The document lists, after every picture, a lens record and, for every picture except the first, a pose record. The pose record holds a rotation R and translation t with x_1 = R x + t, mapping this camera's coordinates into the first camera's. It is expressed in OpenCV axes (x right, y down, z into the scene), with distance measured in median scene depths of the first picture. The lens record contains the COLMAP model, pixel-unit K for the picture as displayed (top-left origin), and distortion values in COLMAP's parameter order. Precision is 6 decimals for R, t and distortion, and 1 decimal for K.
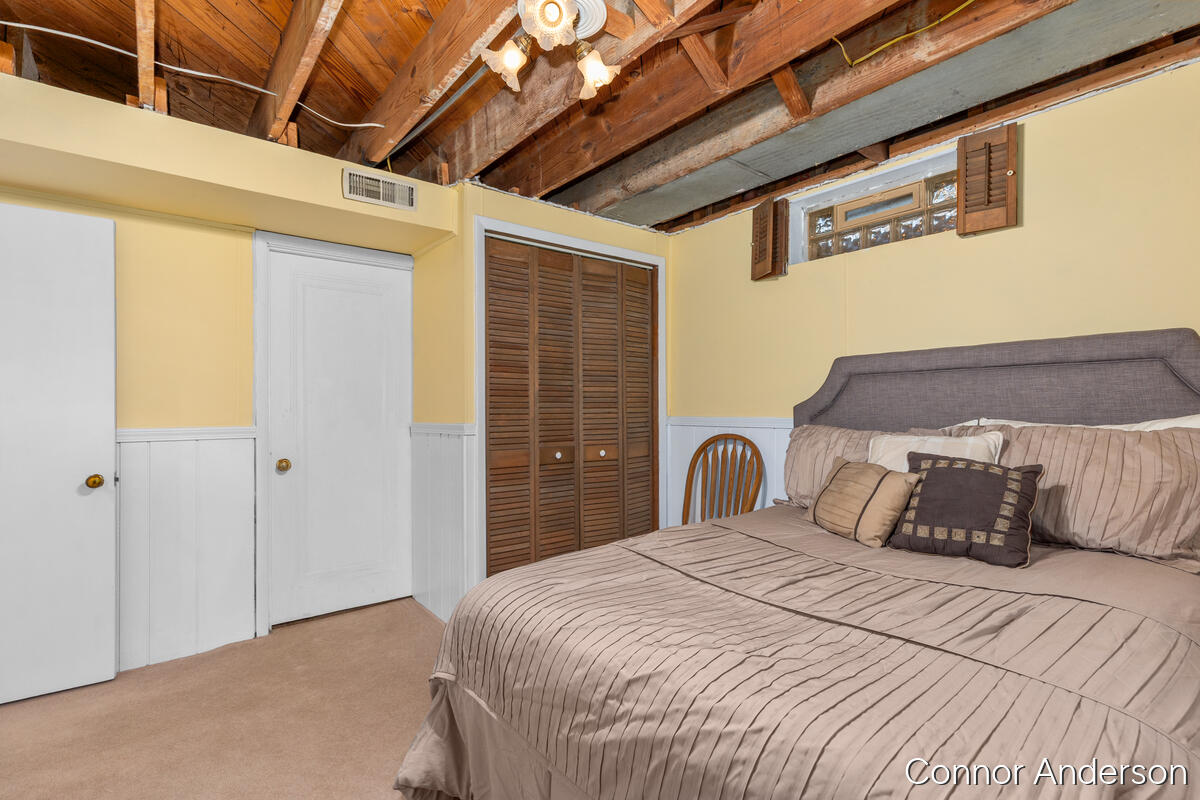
lens RADIAL K [[561.9, 0, 600.0], [0, 561.9, 400.0], [0, 0, 1]] dist [-0.003343, -0.000162]
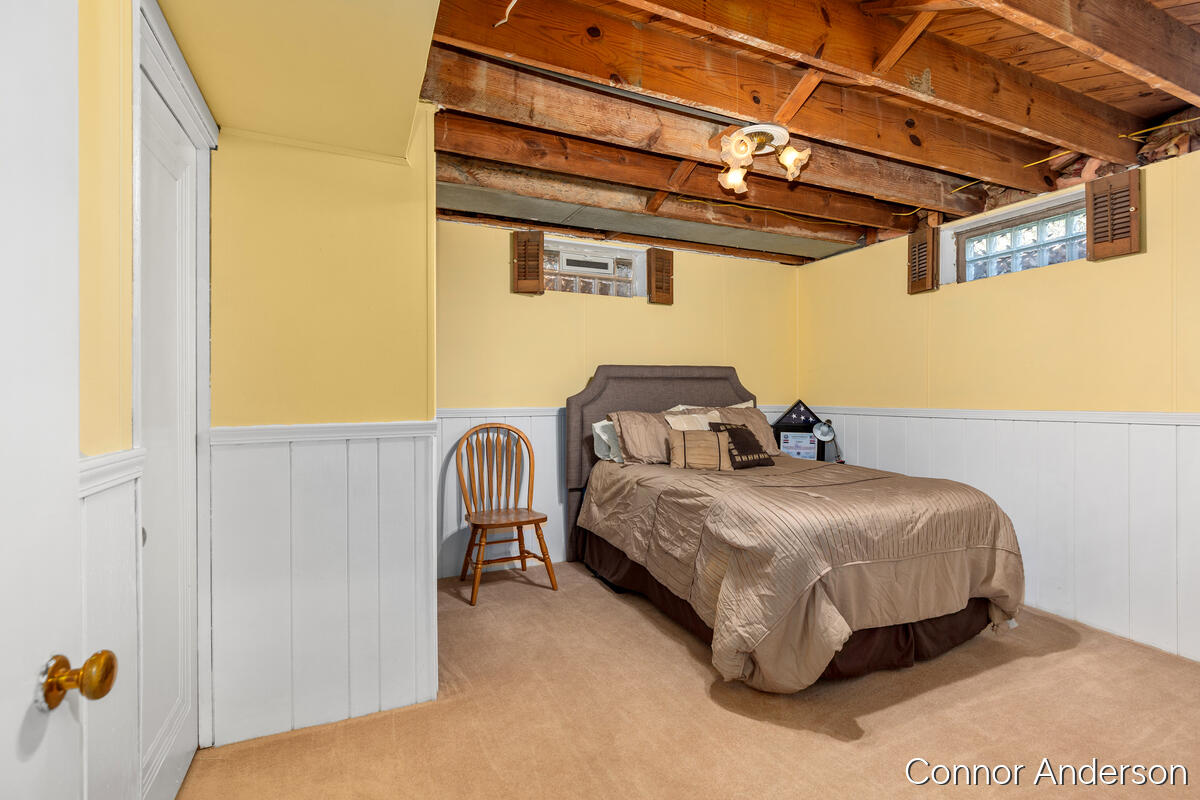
lens RADIAL K [[561.9, 0, 600.0], [0, 561.9, 400.0], [0, 0, 1]] dist [-0.003343, -0.000162]
pose [[0.249514, -0.001909, 0.968369, -1.022957], [-0.010312, 0.999936, 0.004629, 0.009247], [-0.968316, -0.011140, 0.249478, 0.641155]]
